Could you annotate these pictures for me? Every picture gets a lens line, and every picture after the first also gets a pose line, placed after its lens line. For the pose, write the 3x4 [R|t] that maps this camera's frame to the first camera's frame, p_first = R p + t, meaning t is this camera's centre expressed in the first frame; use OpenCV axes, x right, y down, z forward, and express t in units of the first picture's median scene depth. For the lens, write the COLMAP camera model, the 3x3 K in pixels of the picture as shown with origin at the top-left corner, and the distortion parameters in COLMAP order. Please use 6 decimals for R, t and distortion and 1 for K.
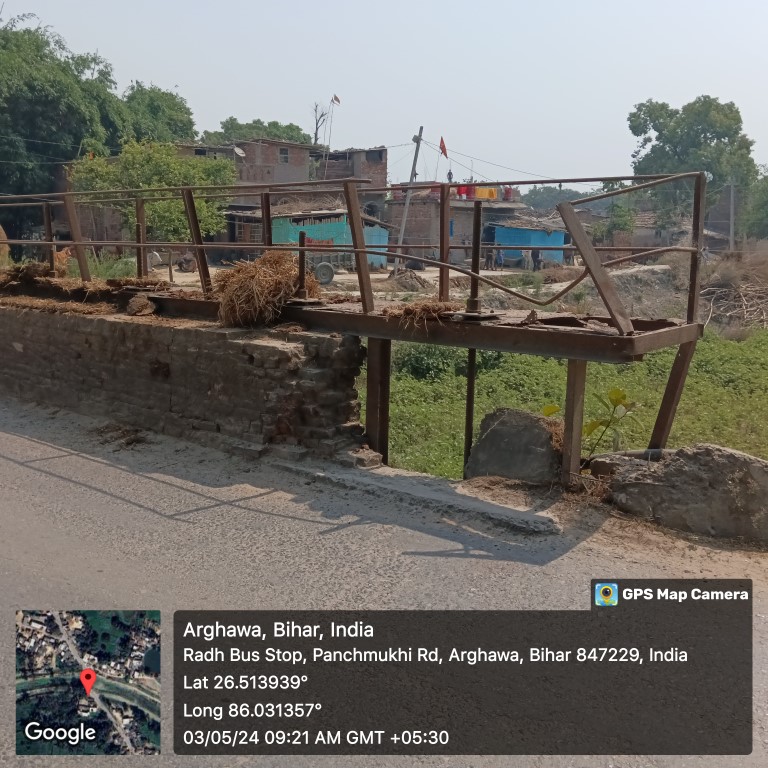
lens RADIAL K [[834.9, 0, 384.0], [0, 834.9, 384.0], [0, 0, 1]] dist [0.086760, -0.179724]
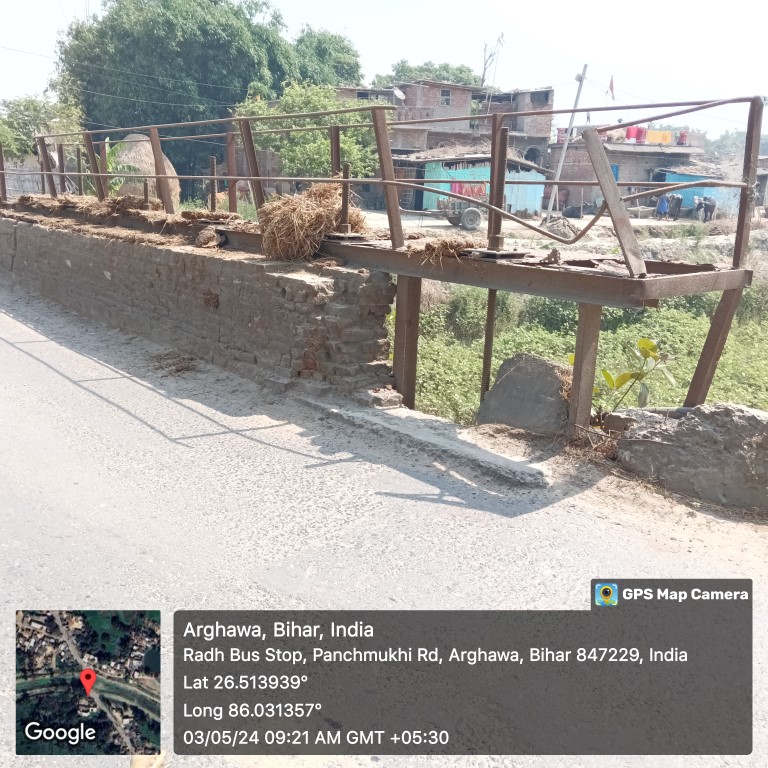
lens RADIAL K [[834.9, 0, 384.0], [0, 834.9, 384.0], [0, 0, 1]] dist [0.086760, -0.179724]
pose [[0.979462, 0.060826, -0.192236, 0.158144], [-0.049136, 0.996674, 0.065008, 0.008517], [0.195551, -0.054227, 0.979193, 0.040883]]
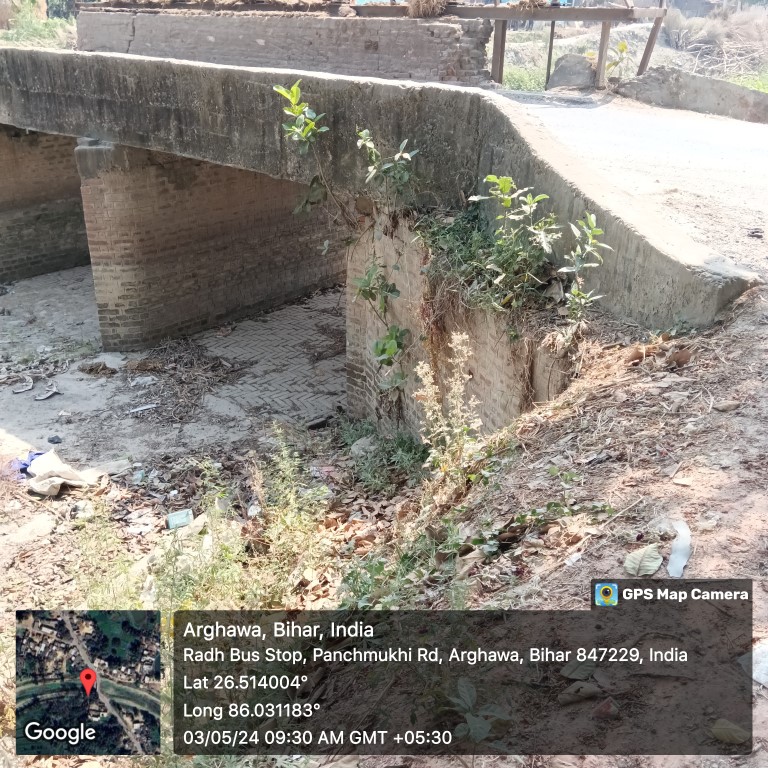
lens RADIAL K [[830.8, 0, 384.0], [0, 830.8, 384.0], [0, 0, 1]] dist [0.099567, -0.204984]
pose [[0.999745, -0.006318, 0.021678, -0.318220], [0.000748, 0.968799, 0.247845, 0.271043], [-0.022567, -0.247766, 0.968557, -1.055814]]
